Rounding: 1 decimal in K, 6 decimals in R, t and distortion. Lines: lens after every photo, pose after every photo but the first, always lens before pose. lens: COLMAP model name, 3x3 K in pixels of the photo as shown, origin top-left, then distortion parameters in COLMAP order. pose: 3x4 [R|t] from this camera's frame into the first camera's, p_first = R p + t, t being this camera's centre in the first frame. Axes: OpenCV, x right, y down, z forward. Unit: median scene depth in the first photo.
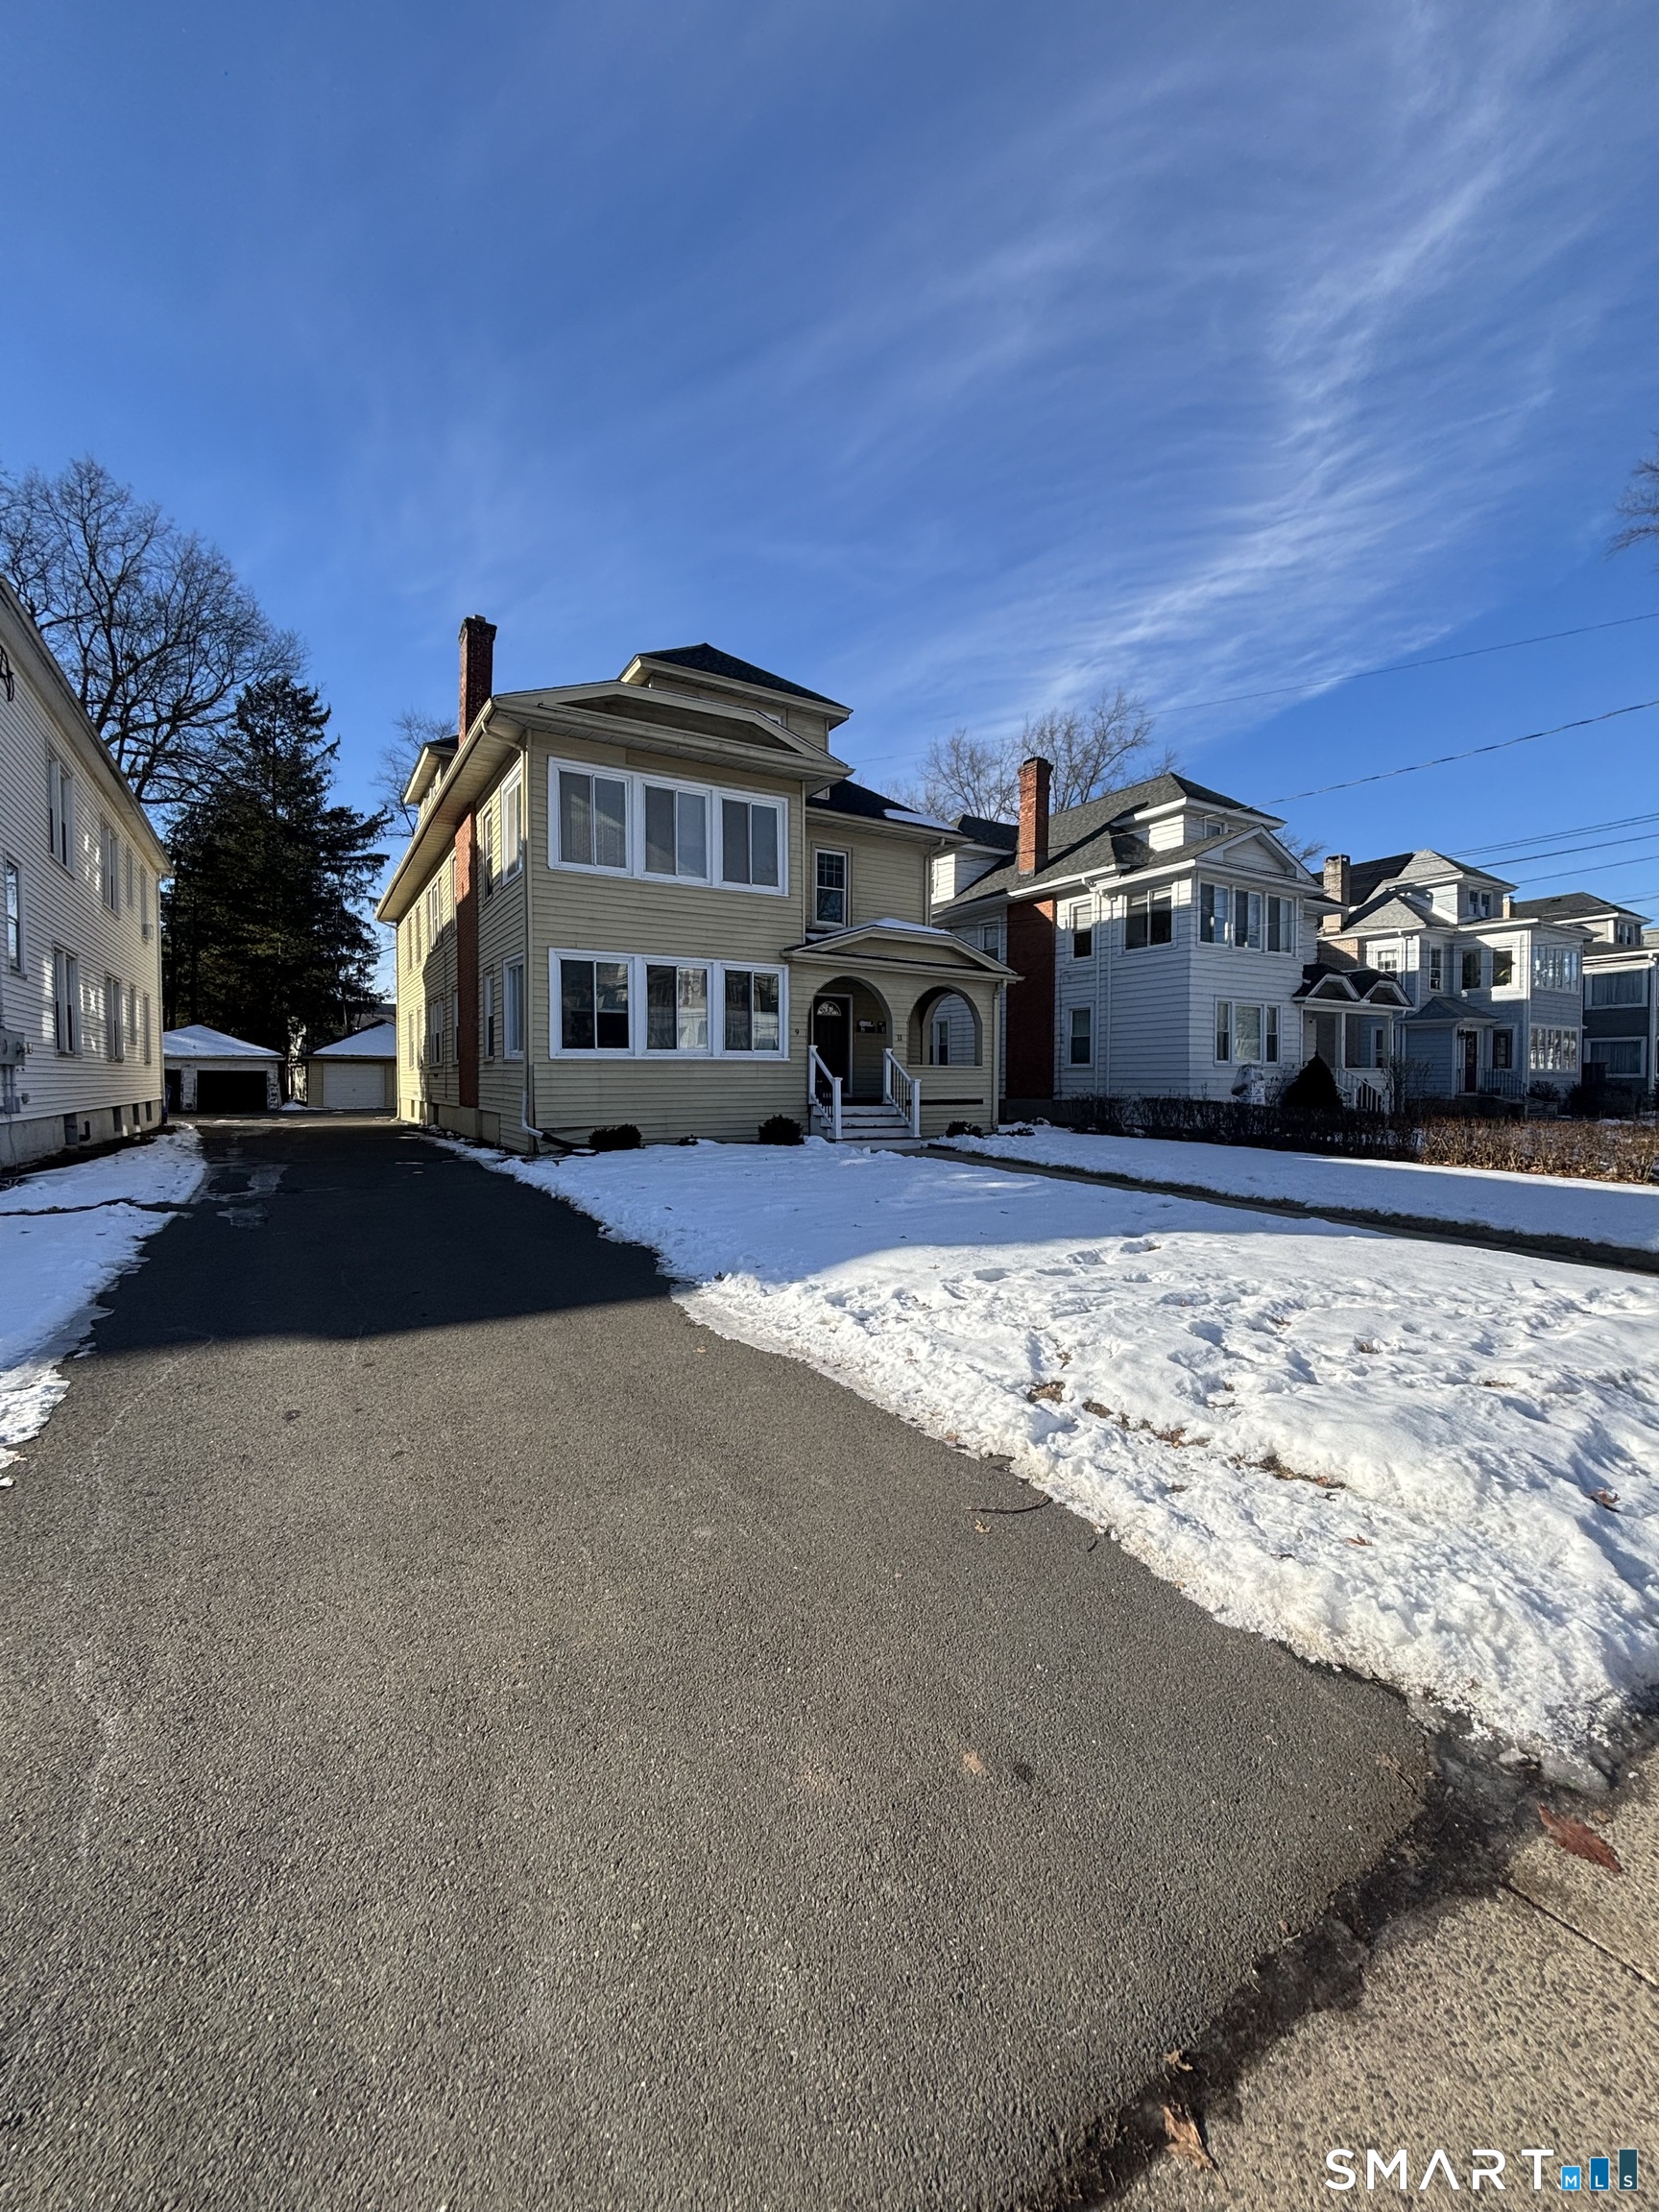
lens RADIAL K [[886.8, 0, 823.6], [0, 886.8, 1101.4], [0, 0, 1]] dist [0.001027, -0.000216]
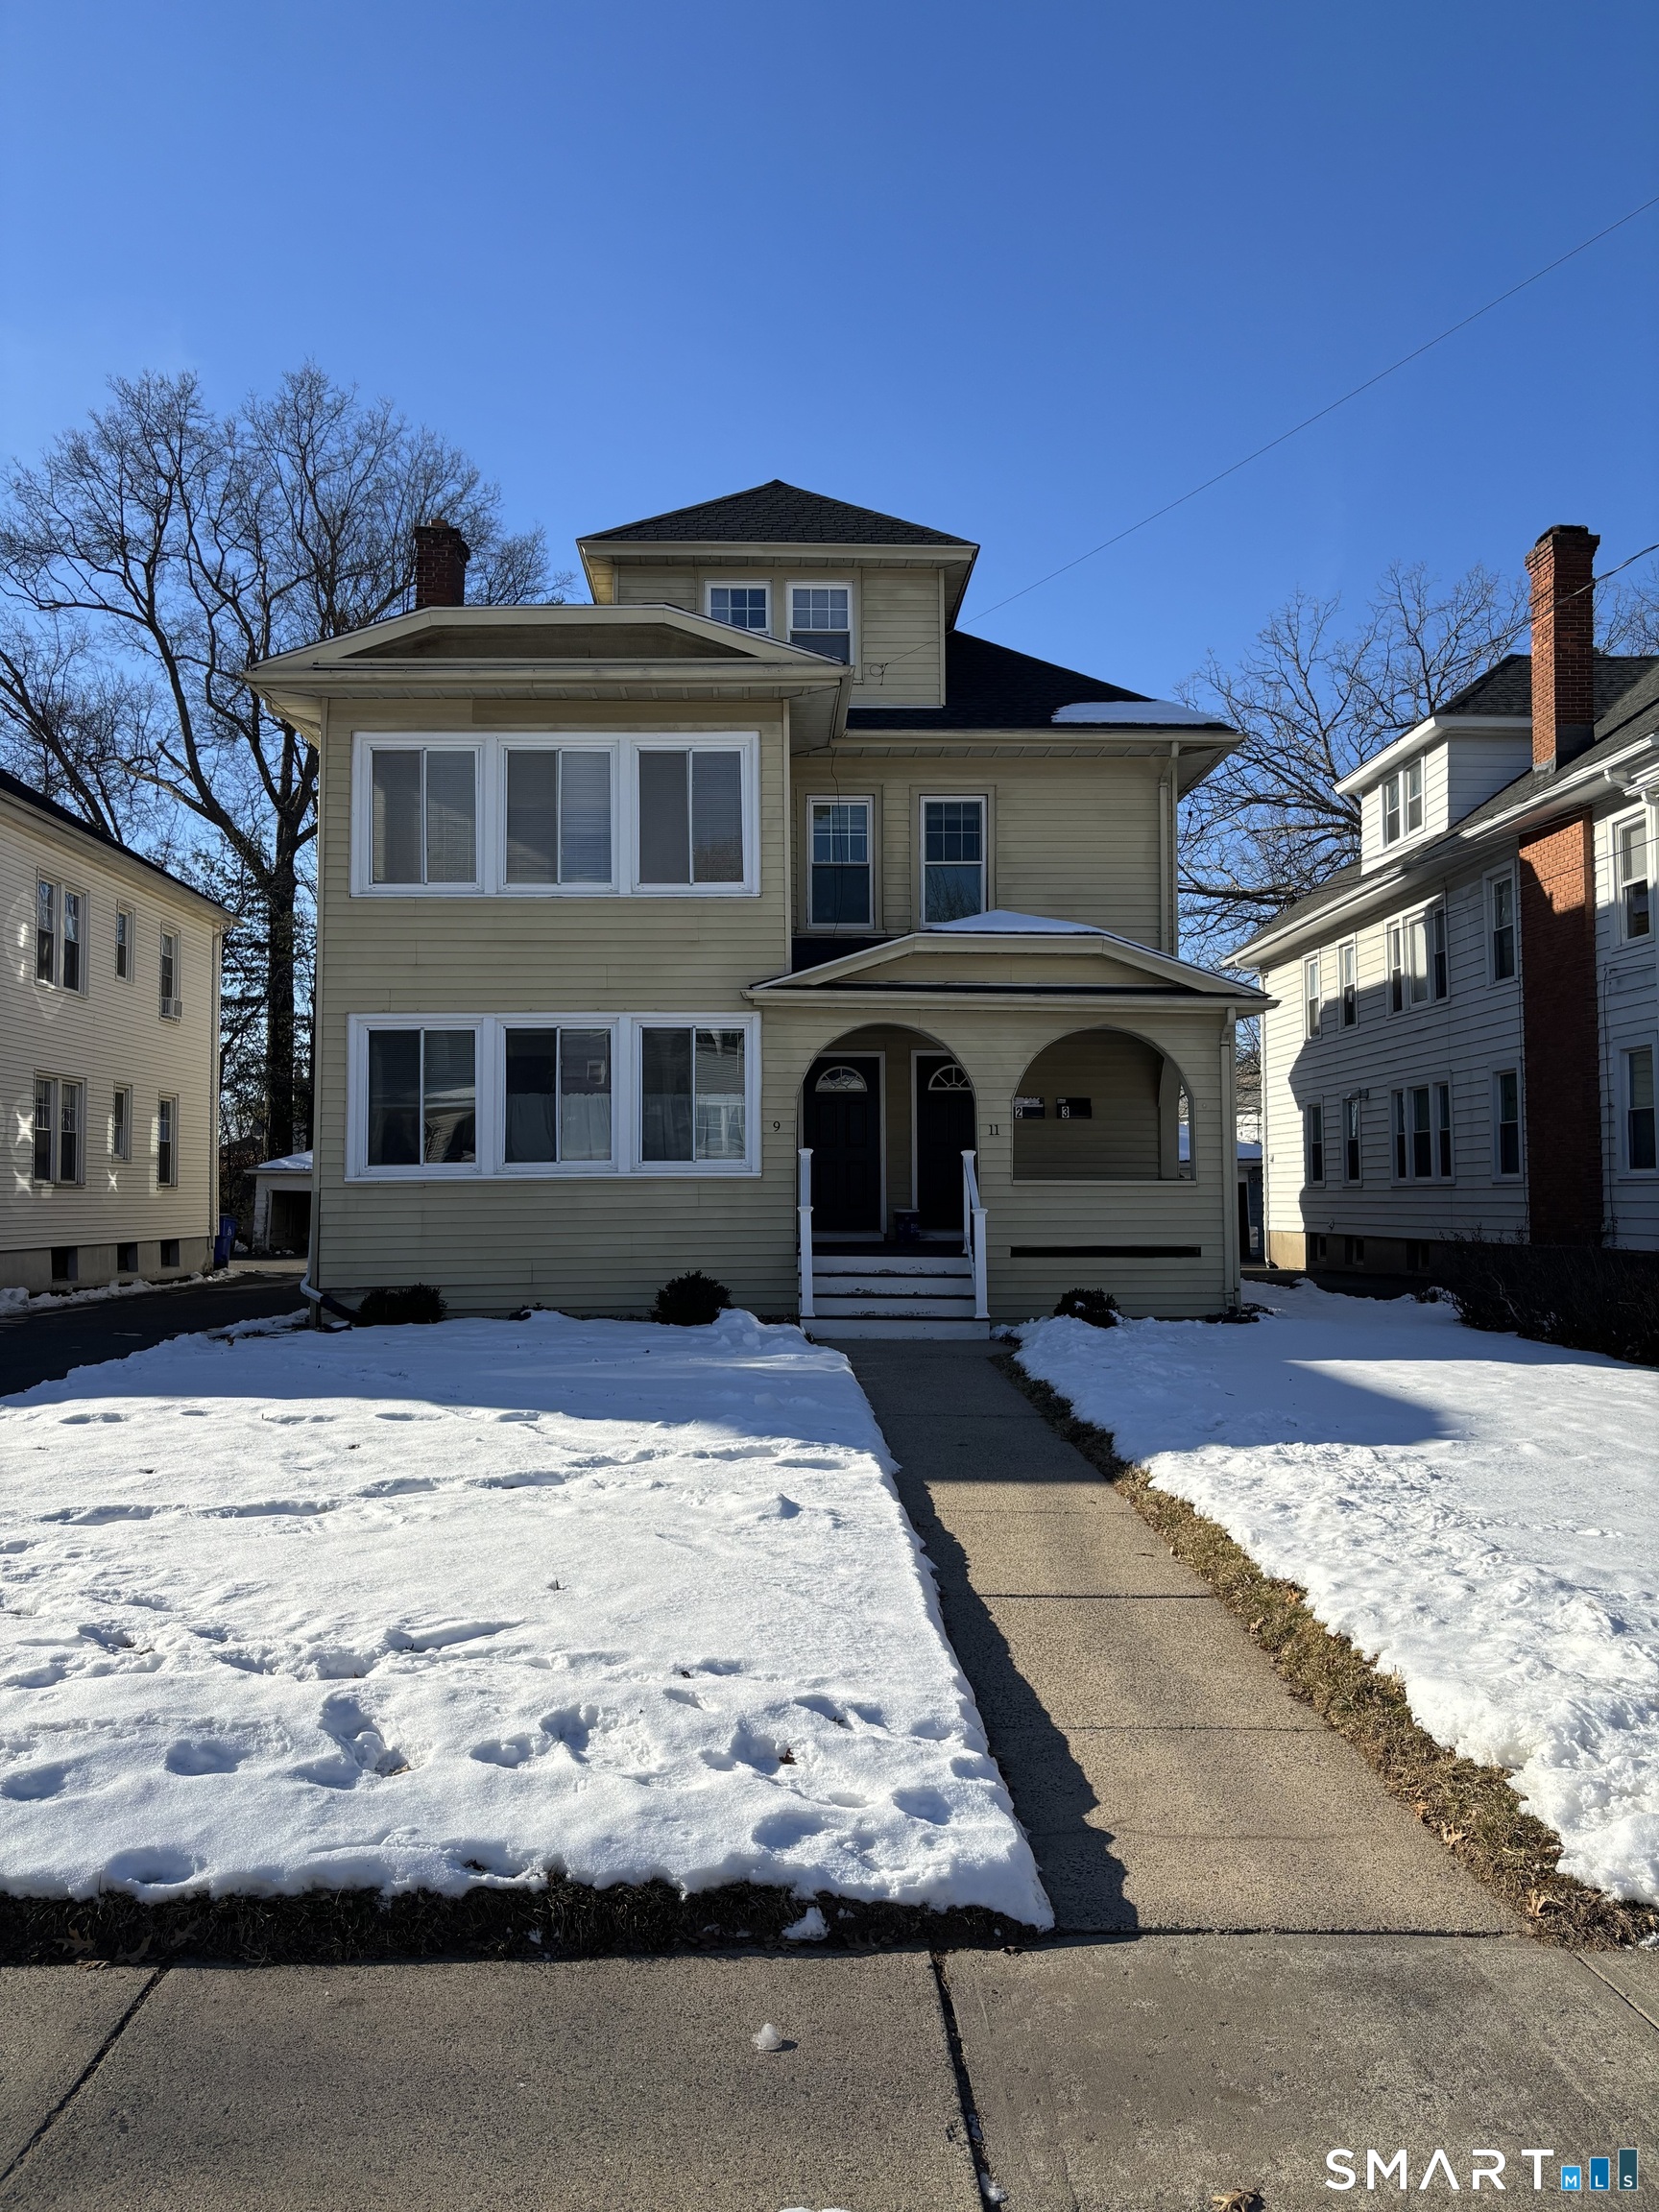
lens RADIAL K [[1680.6, 0, 830.4], [0, 1680.6, 1099.6], [0, 0, 1]] dist [-0.002611, 0.000310]
pose [[0.877072, -0.033869, -0.479163, 0.548872], [-0.005082, 0.996801, -0.079762, -0.009714], [0.480331, 0.072392, 0.874095, 0.067092]]
